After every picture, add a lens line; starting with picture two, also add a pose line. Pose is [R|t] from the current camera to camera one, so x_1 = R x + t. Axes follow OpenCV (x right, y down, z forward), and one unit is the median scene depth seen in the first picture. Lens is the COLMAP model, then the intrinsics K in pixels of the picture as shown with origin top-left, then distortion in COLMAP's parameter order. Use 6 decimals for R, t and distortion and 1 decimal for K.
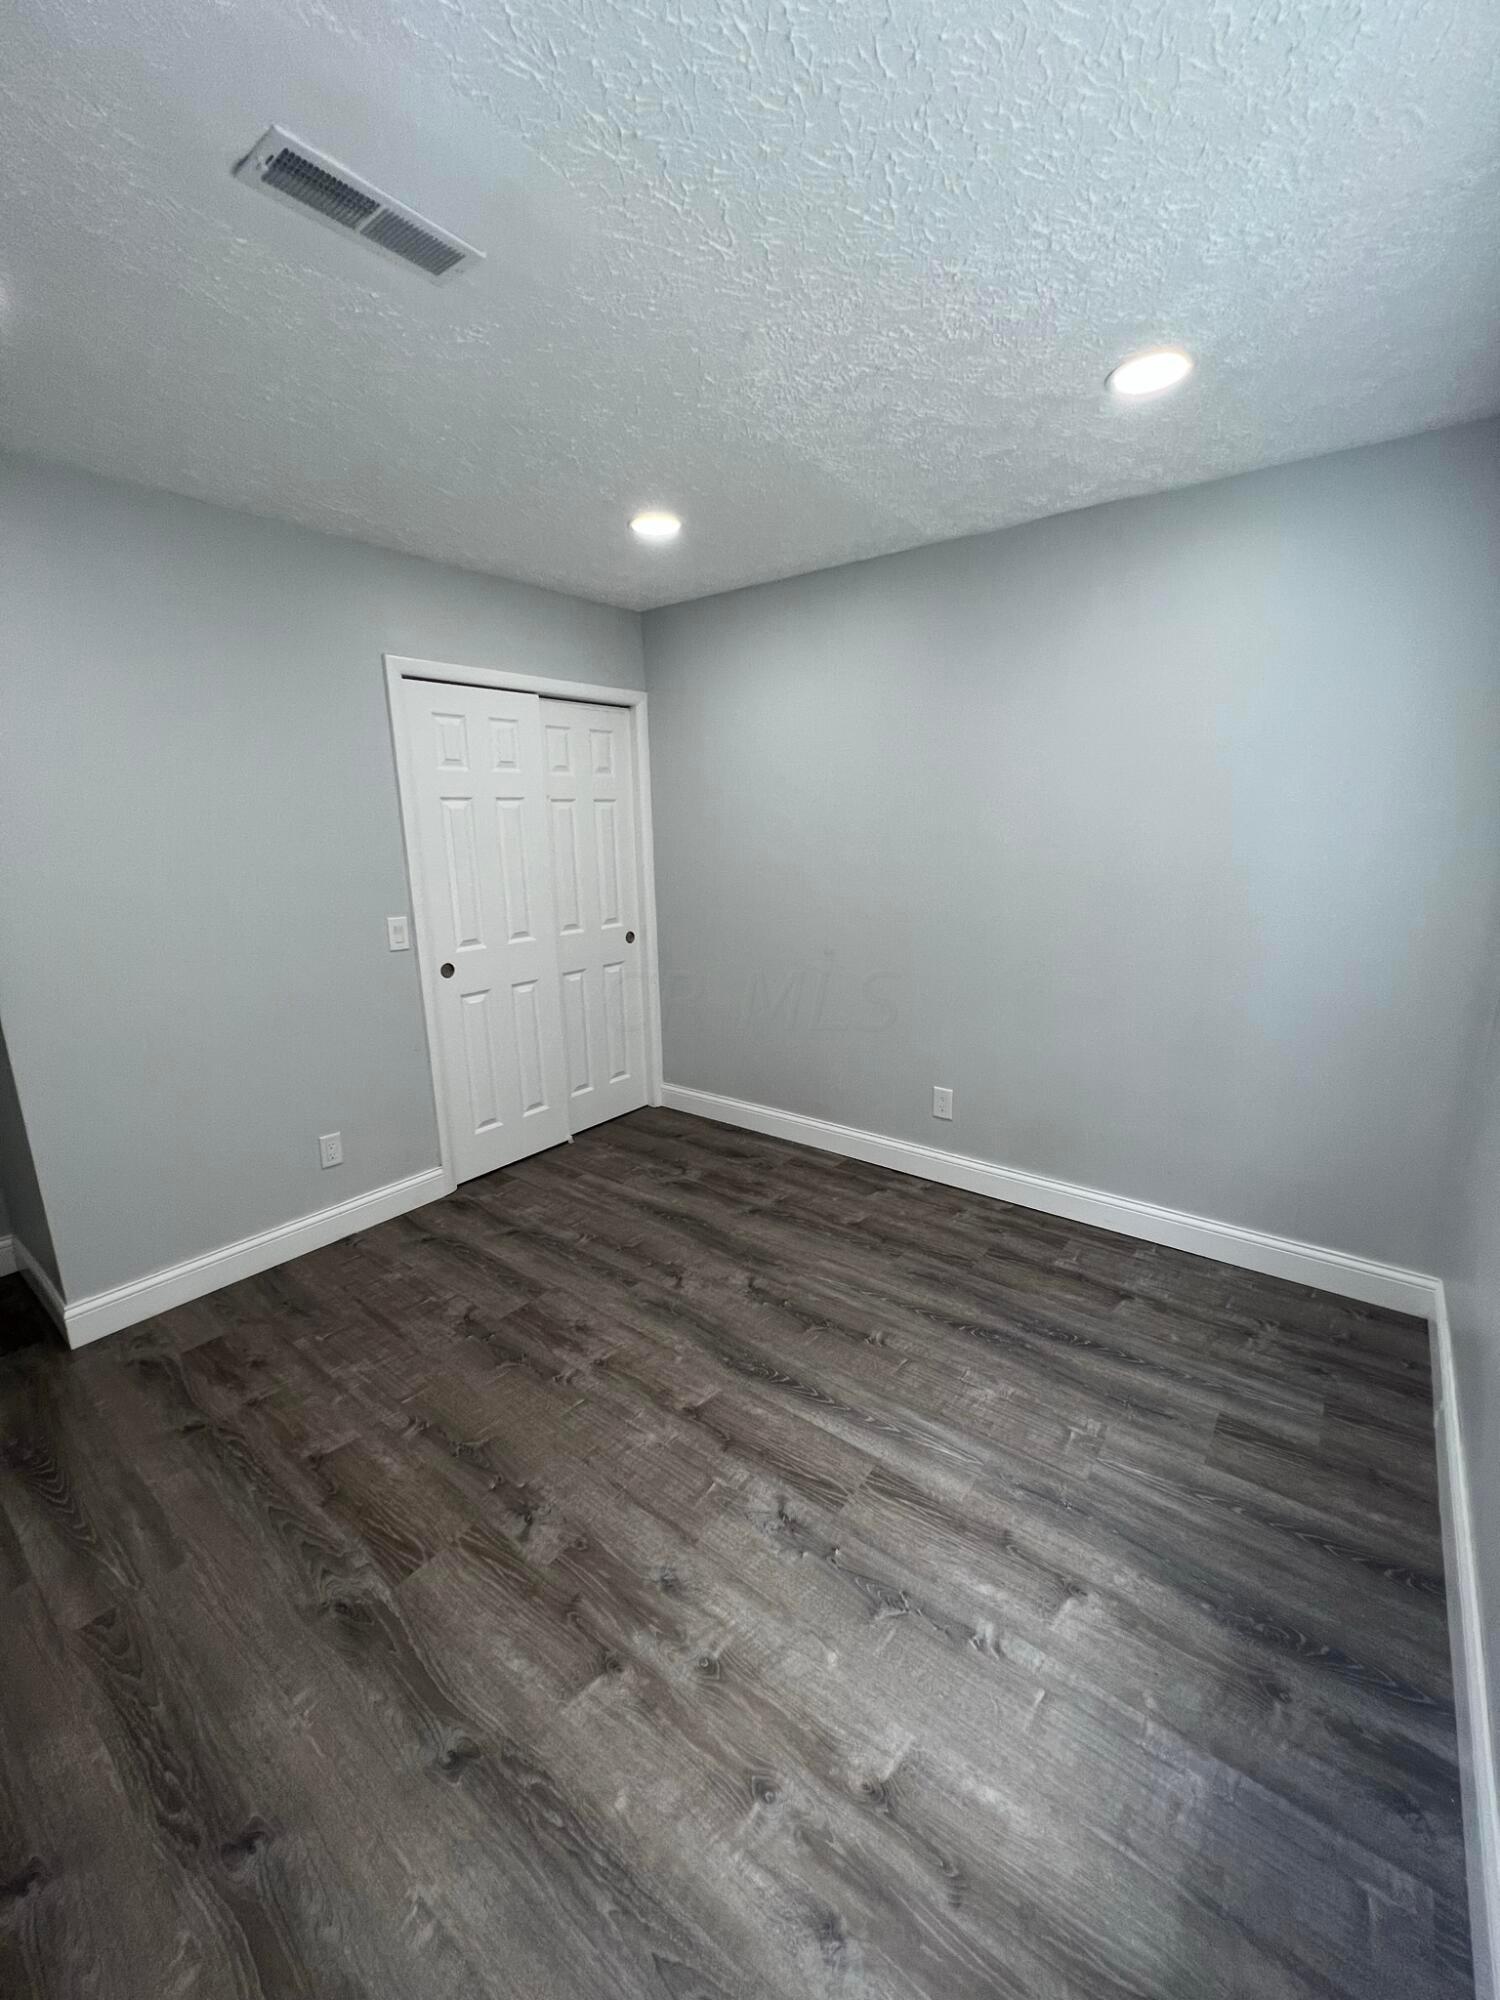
lens RADIAL K [[799.2, 0, 749.3], [0, 799.2, 1010.3], [0, 0, 1]] dist [0.002683, 0.000952]
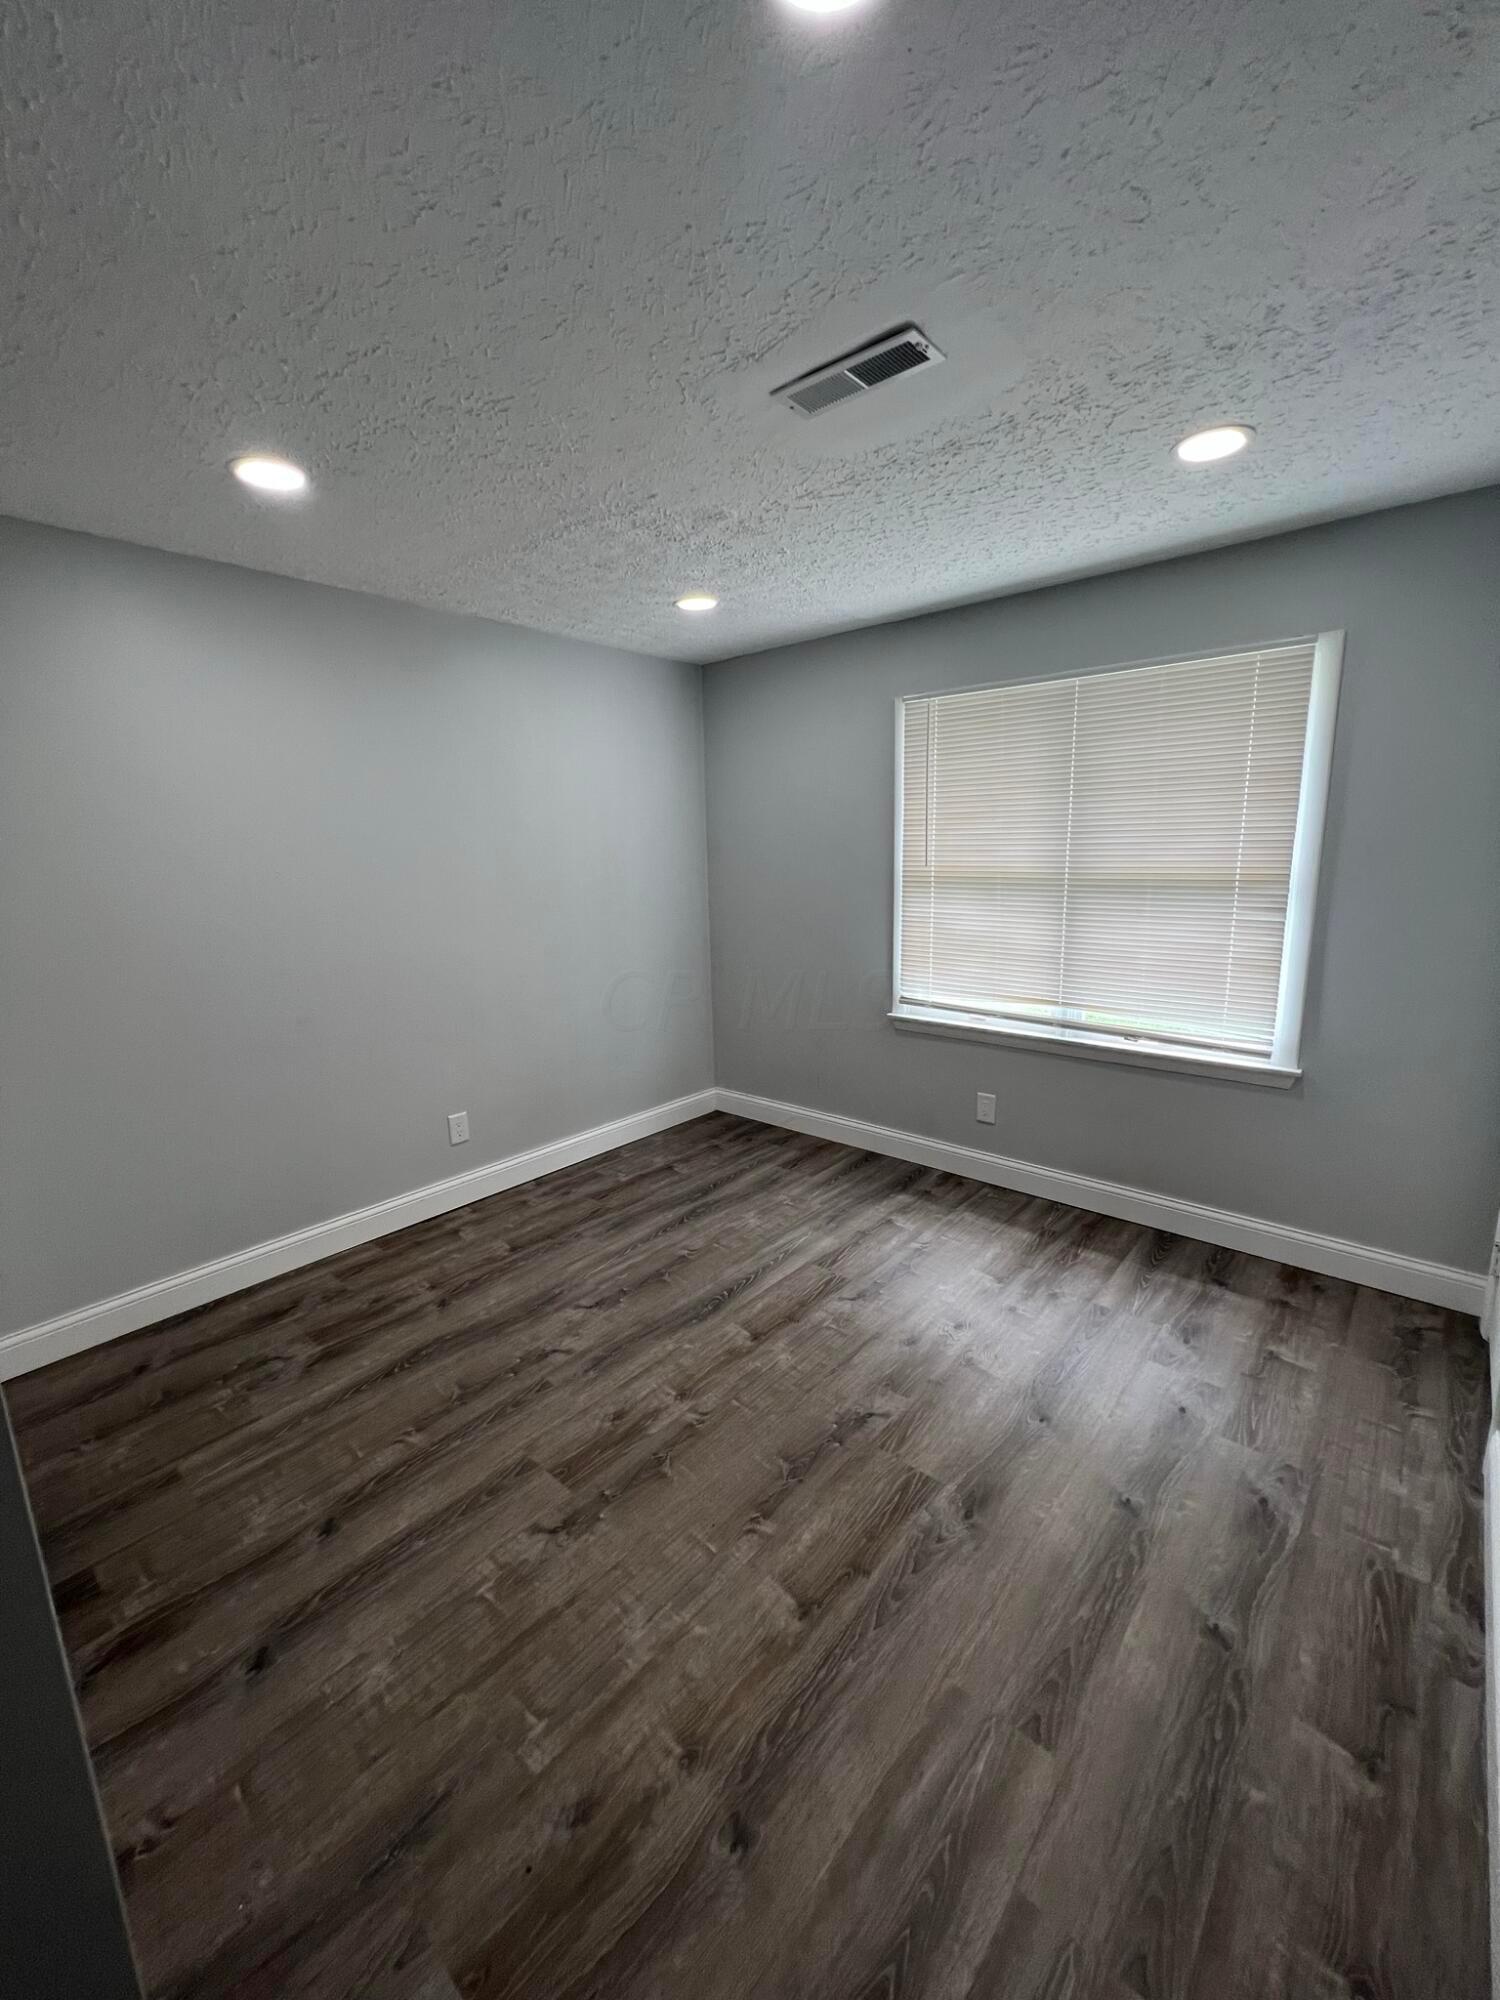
lens RADIAL K [[812.6, 0, 757.3], [0, 812.6, 1003.1], [0, 0, 1]] dist [0.014823, 0.000347]
pose [[0.045086, -0.175659, 0.983418, -1.038848], [0.255695, 0.953656, 0.158621, -0.146529], [-0.965706, 0.244304, 0.087912, 0.677285]]
